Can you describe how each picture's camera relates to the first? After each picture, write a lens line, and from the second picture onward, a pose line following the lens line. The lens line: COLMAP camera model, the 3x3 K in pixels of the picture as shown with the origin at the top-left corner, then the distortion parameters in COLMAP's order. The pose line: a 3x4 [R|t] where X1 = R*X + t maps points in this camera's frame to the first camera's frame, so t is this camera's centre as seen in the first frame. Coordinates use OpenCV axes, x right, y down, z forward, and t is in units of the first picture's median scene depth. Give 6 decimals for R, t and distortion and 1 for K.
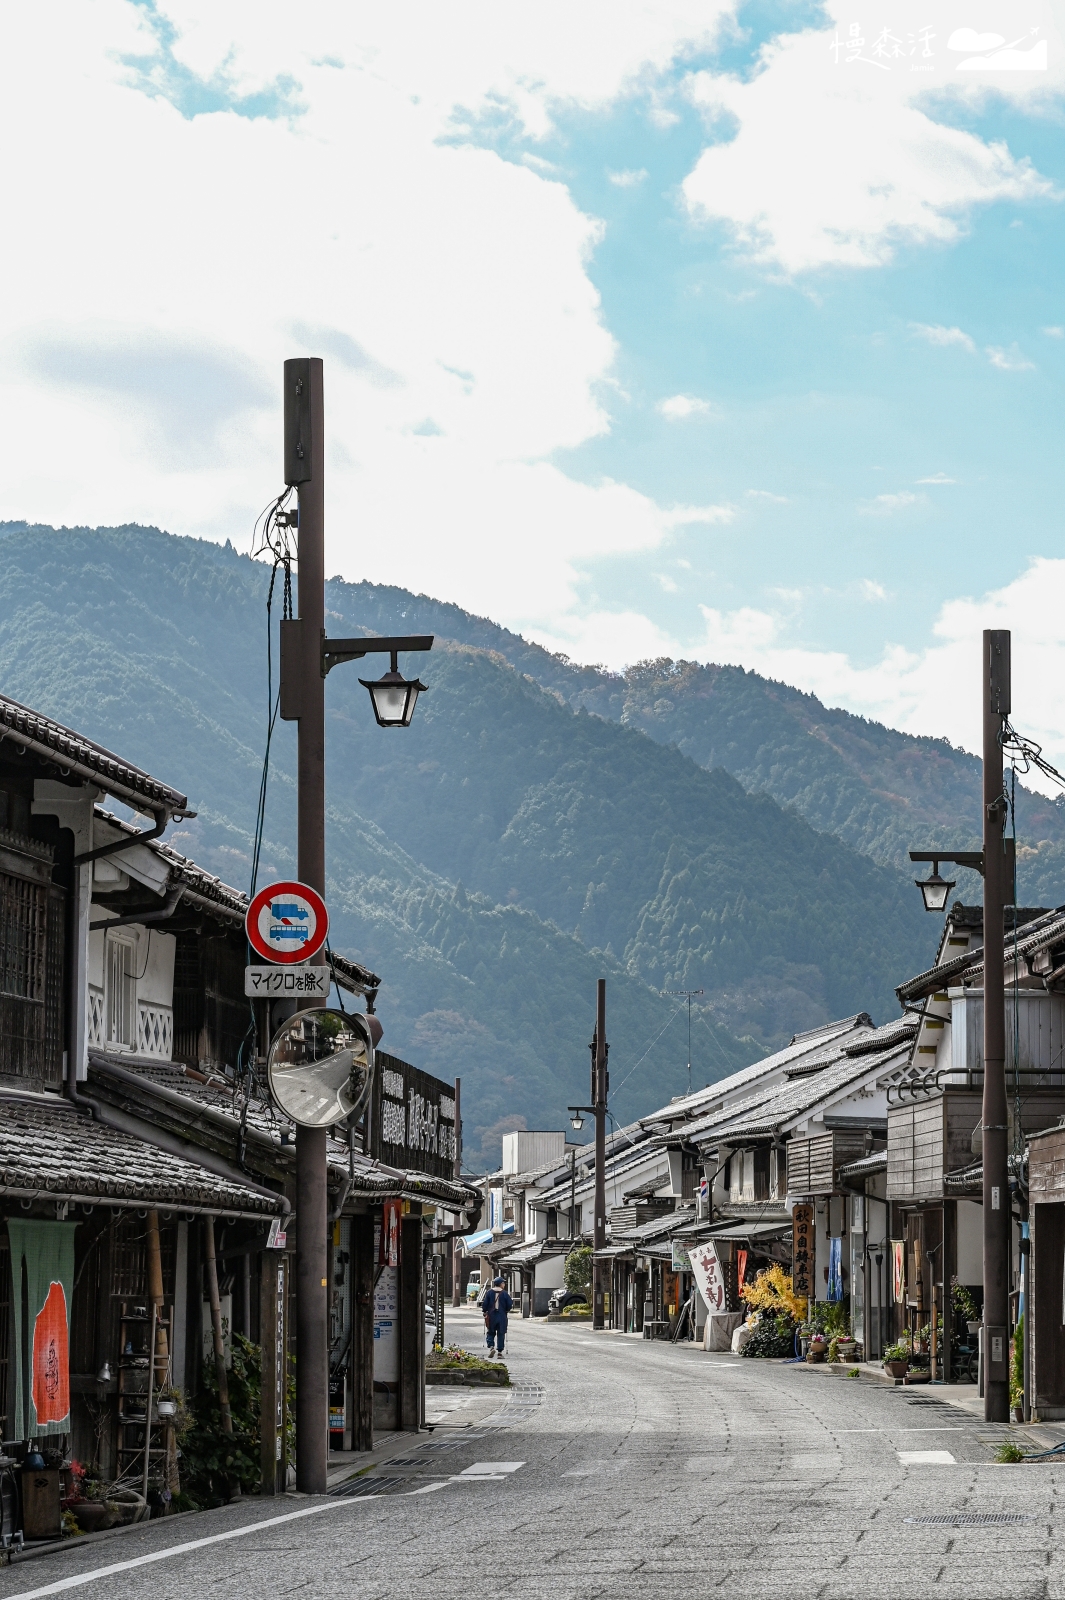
lens RADIAL K [[4268.5, 0, 583.2], [0, 4268.5, 849.3], [0, 0, 1]] dist [-0.040182, 0.000000]
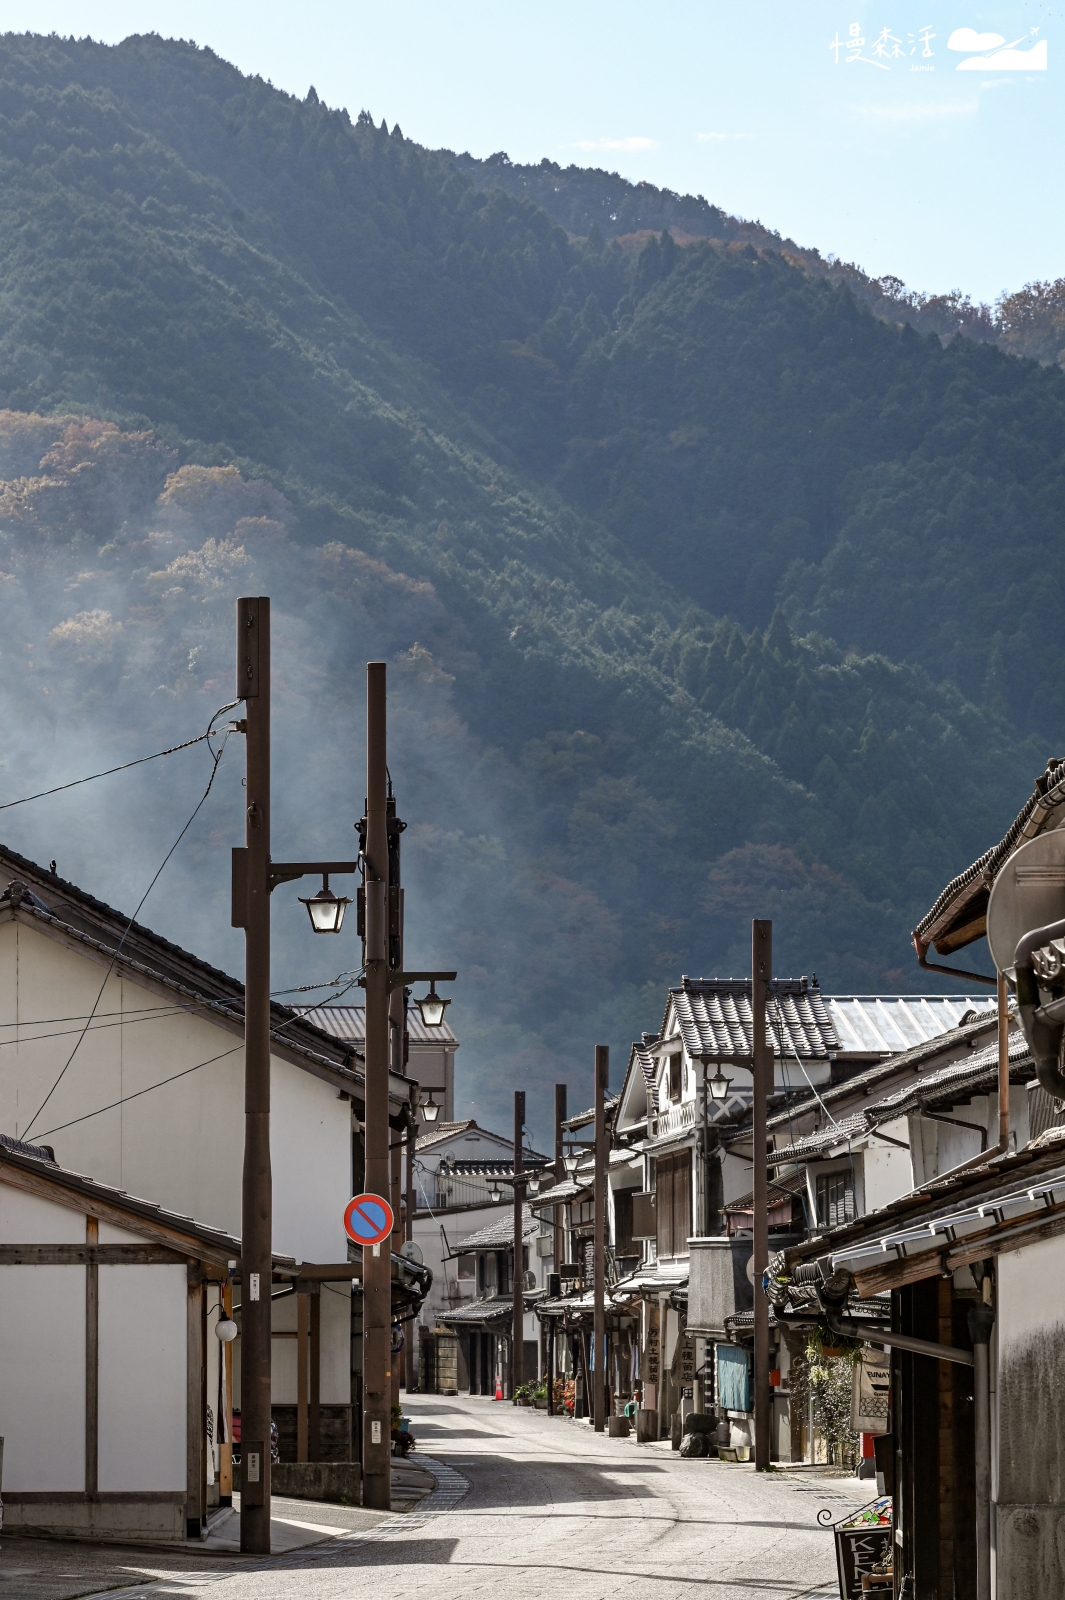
lens RADIAL K [[5343.7, 0, 532.0], [0, 5343.7, 801.1], [0, 0, 1]] dist [-0.031434, 0.000000]
pose [[0.999521, -0.009580, -0.029429, -0.278076], [0.009513, 0.999952, -0.002393, 0.224492], [0.029450, 0.002112, 0.999564, 2.329651]]
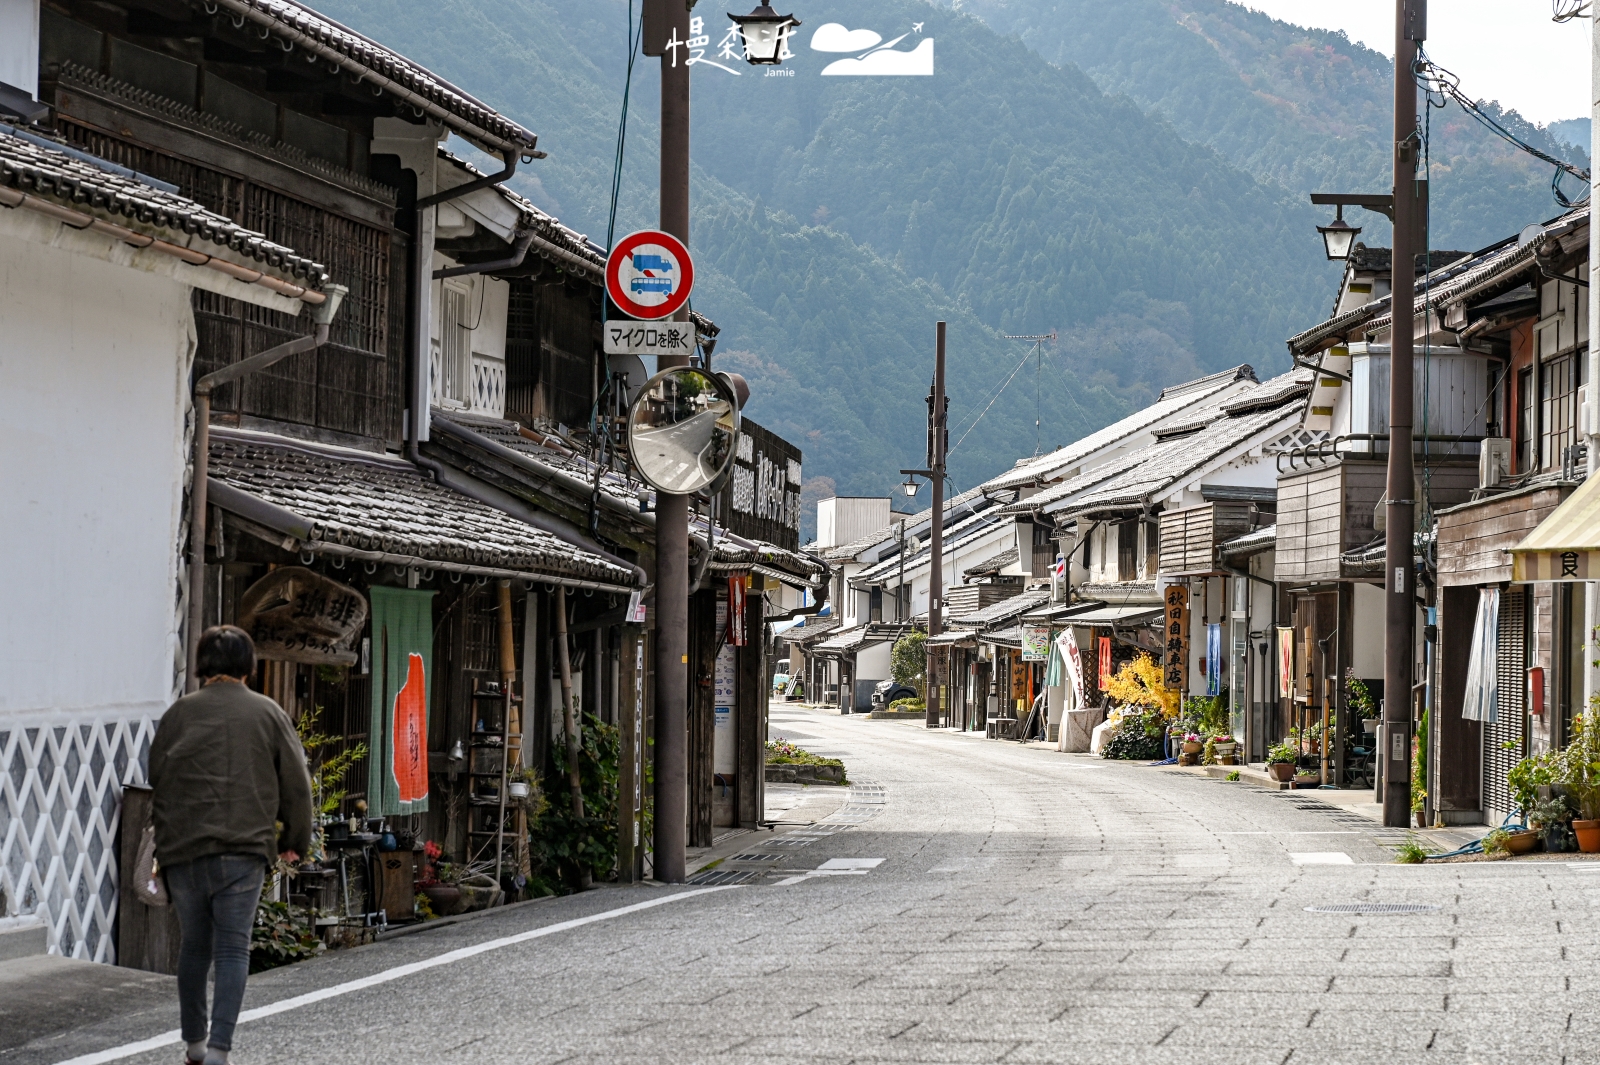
lens RADIAL K [[5131.6, 0, 800.5], [0, 5131.6, 532.2], [0, 0, 1]] dist [-0.118909, 0.000000]
pose [[0.999744, 0.012312, -0.018979, -0.005441], [-0.010896, 0.997274, 0.072980, -0.003395], [0.019826, -0.072755, 0.997153, -0.046612]]
